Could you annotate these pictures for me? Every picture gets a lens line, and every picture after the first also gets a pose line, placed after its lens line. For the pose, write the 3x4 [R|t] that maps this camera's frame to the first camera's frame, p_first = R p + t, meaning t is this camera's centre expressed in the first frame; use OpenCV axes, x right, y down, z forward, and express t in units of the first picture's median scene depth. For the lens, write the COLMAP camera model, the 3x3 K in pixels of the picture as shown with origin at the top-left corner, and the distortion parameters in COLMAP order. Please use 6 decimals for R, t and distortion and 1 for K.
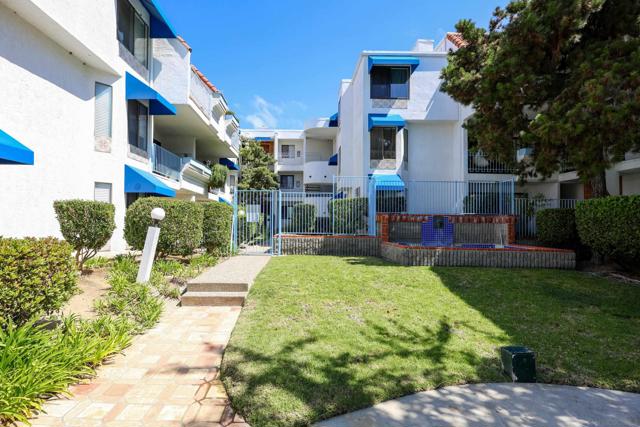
lens RADIAL K [[317.7, 0, 320.0], [0, 317.7, 213.5], [0, 0, 1]] dist [0.000050, -0.000004]
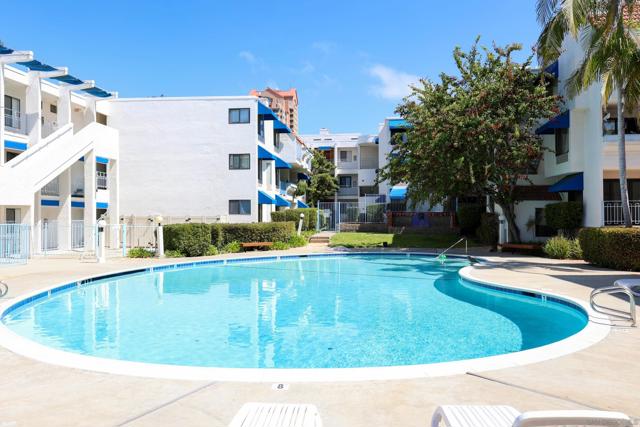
lens RADIAL K [[518.9, 0, 320.0], [0, 518.9, 213.5], [0, 0, 1]] dist [-0.005832, -0.002251]
pose [[0.986018, -0.011885, -0.166216, 0.142177], [0.016045, 0.999590, 0.023709, -0.035850], [0.165866, -0.026045, 0.985804, -1.068454]]
